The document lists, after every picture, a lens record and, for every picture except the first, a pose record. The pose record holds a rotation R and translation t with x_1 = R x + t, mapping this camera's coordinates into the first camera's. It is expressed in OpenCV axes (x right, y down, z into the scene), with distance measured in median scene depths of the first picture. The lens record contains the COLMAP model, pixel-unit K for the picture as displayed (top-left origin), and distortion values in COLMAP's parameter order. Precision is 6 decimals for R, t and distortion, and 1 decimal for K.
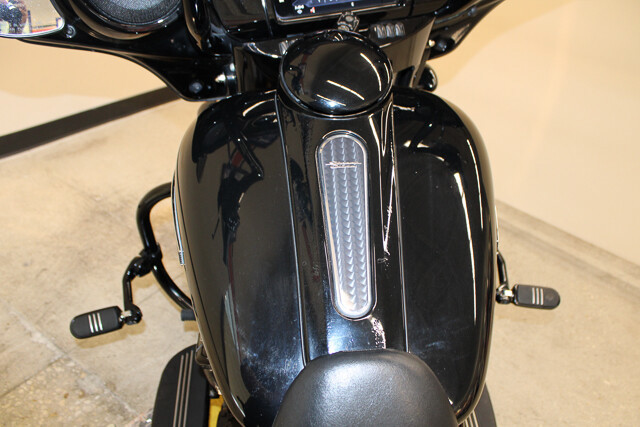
lens RADIAL K [[522.8, 0, 321.3], [0, 522.8, 221.8], [0, 0, 1]] dist [-0.172520, 0.143778]
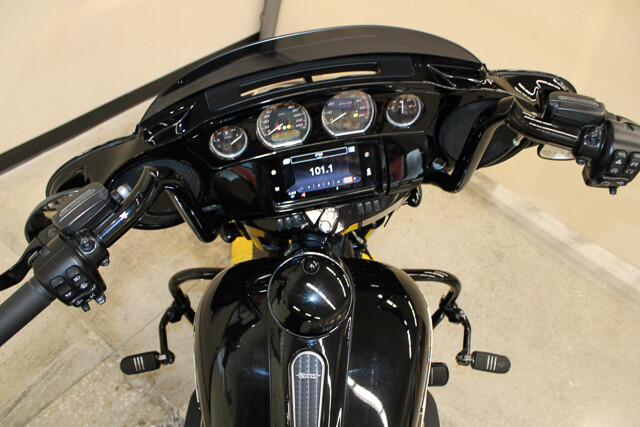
lens RADIAL K [[522.8, 0, 321.3], [0, 522.8, 221.8], [0, 0, 1]] dist [-0.172520, 0.143778]
pose [[0.996159, 0.061980, -0.061849, 0.065158], [-0.047532, 0.976001, 0.212517, -0.379116], [0.073536, -0.208761, 0.975198, -0.135394]]
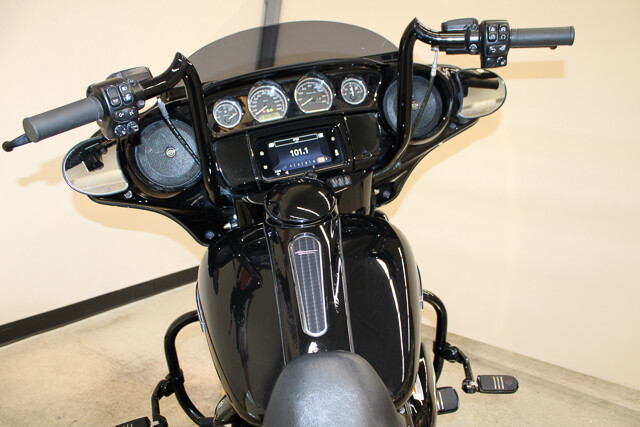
lens RADIAL K [[522.8, 0, 321.3], [0, 522.8, 221.8], [0, 0, 1]] dist [-0.172520, 0.143778]
pose [[0.995997, -0.089357, -0.002137, 0.045085], [0.082343, 0.926594, -0.366938, 0.176656], [0.034768, 0.365293, 0.930243, -0.224704]]
